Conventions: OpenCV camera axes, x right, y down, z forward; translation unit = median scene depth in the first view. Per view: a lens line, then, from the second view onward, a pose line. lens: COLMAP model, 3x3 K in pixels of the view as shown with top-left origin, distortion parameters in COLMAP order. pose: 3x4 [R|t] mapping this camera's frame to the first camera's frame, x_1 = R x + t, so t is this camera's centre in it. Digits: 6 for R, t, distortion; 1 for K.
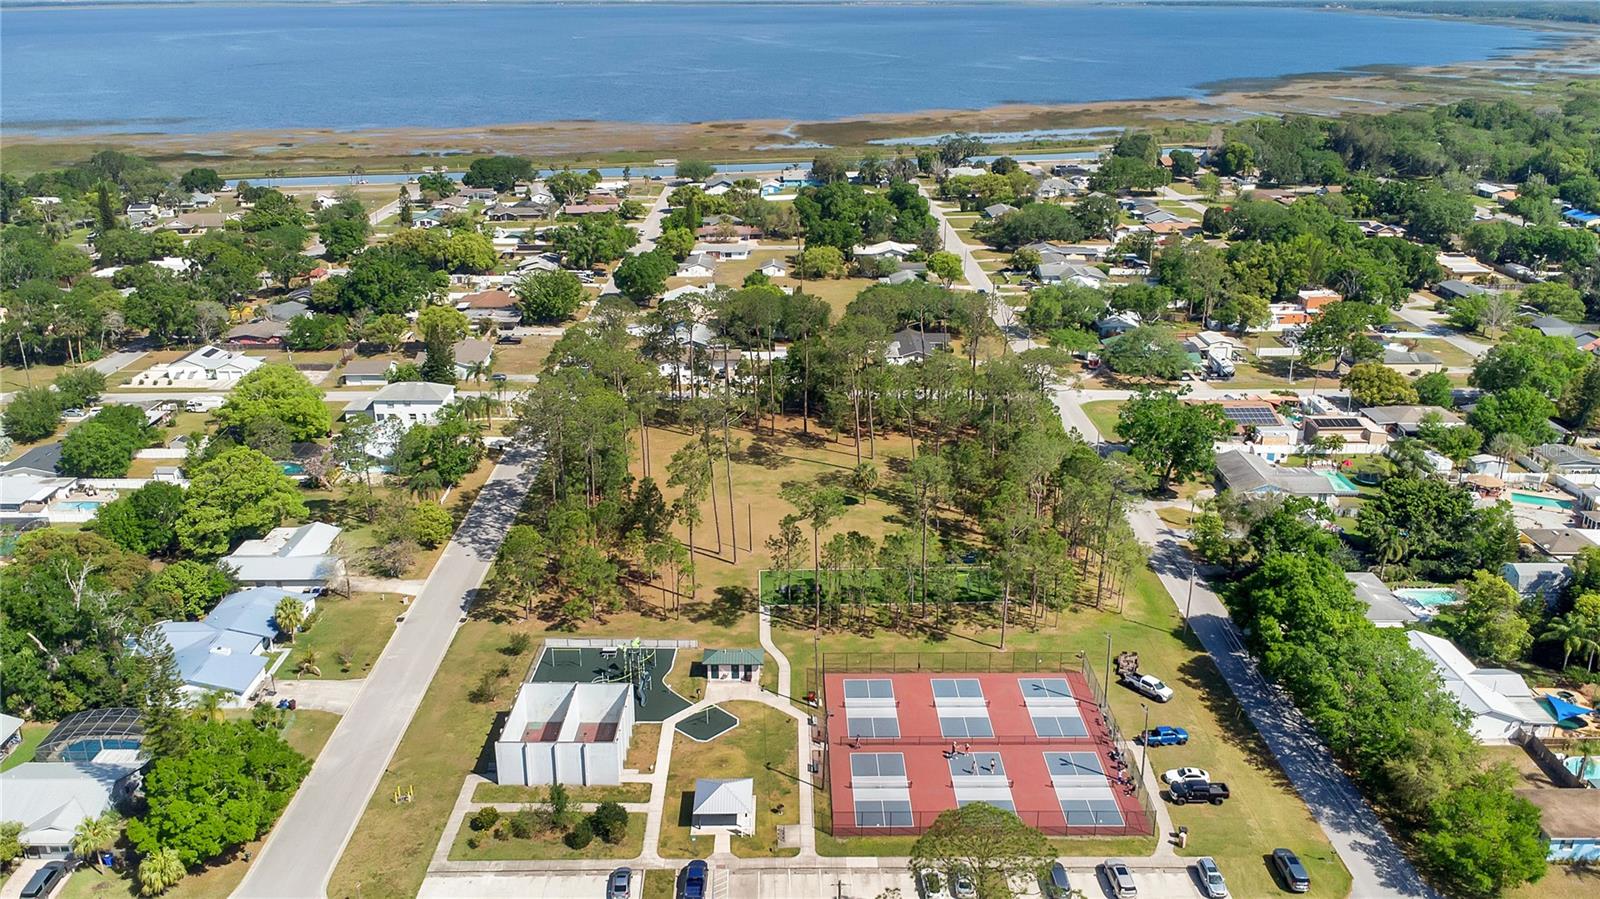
lens RADIAL K [[1210.6, 0, 790.4], [0, 1210.6, 457.1], [0, 0, 1]] dist [0.010045, -0.001662]
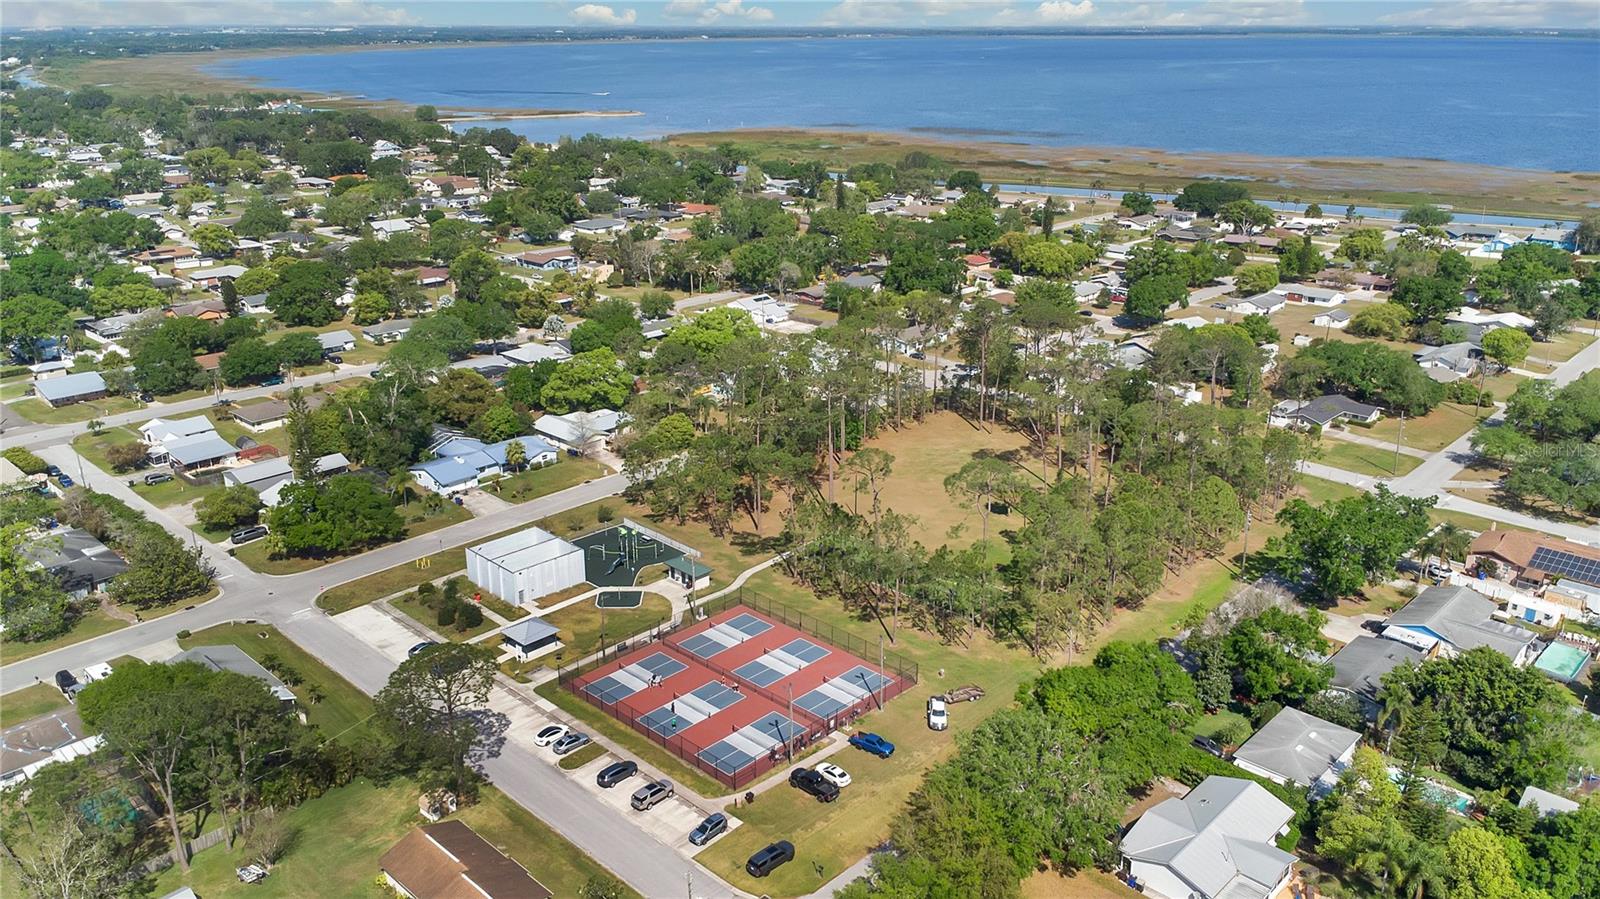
lens RADIAL K [[1210.6, 0, 807.3], [0, 1210.6, 445.7], [0, 0, 1]] dist [0.010045, -0.001662]
pose [[0.724347, 0.228882, -0.650334, 0.724933], [-0.248577, 0.966541, 0.063303, -0.050955], [0.643064, 0.115805, 0.757006, 0.140309]]
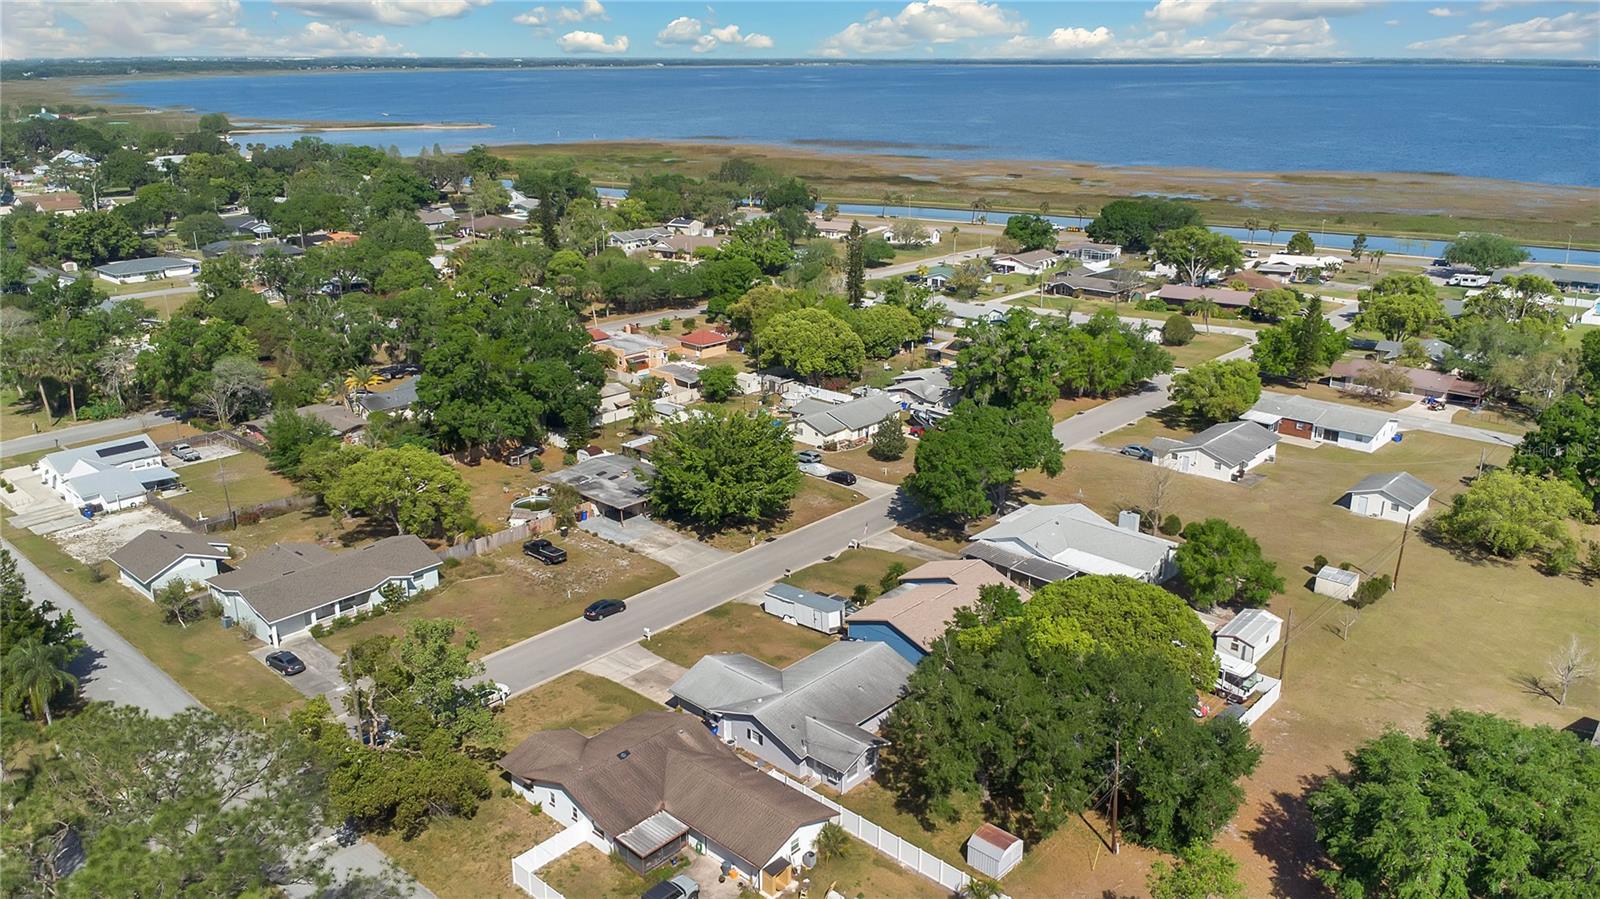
lens RADIAL K [[1210.6, 0, 793.0], [0, 1210.6, 446.9], [0, 0, 1]] dist [0.010045, -0.001662]
pose [[0.738768, 0.211371, -0.639957, 0.212894], [-0.243979, 0.969020, 0.038407, -0.318297], [0.628249, 0.127762, 0.767451, 1.296084]]
